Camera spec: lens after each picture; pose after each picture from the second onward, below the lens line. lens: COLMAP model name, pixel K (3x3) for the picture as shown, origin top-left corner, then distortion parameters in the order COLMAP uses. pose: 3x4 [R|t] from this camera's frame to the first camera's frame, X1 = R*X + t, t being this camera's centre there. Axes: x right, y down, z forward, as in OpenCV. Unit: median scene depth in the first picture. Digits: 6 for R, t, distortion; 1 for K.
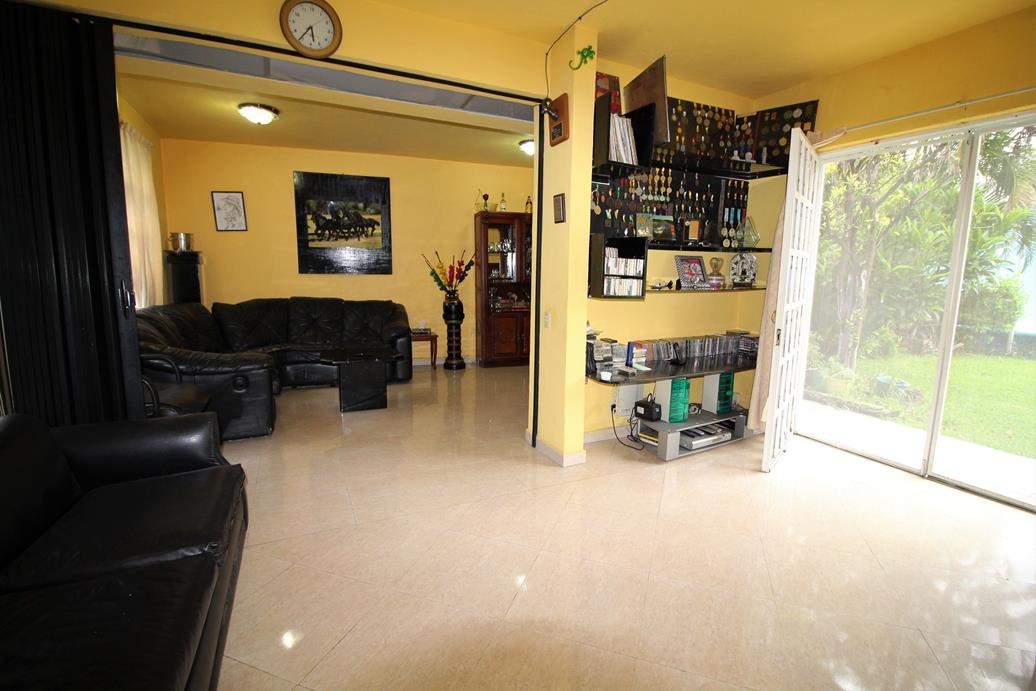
lens RADIAL K [[478.3, 0, 519.0], [0, 478.3, 341.4], [0, 0, 1]] dist [0.000595, -0.012805]
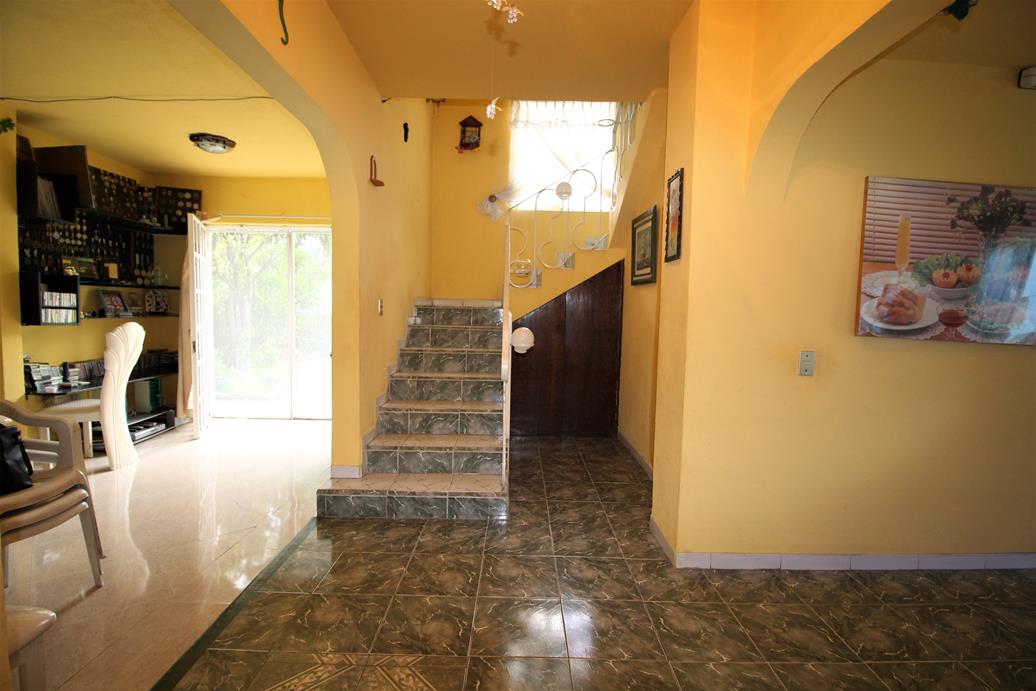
lens RADIAL K [[478.3, 0, 519.0], [0, 478.3, 341.4], [0, 0, 1]] dist [0.000595, -0.012805]
pose [[0.430522, -0.064101, 0.900301, -0.311879], [0.118671, 0.992836, 0.013942, 0.062201], [-0.894745, 0.100837, 0.435045, -0.483112]]
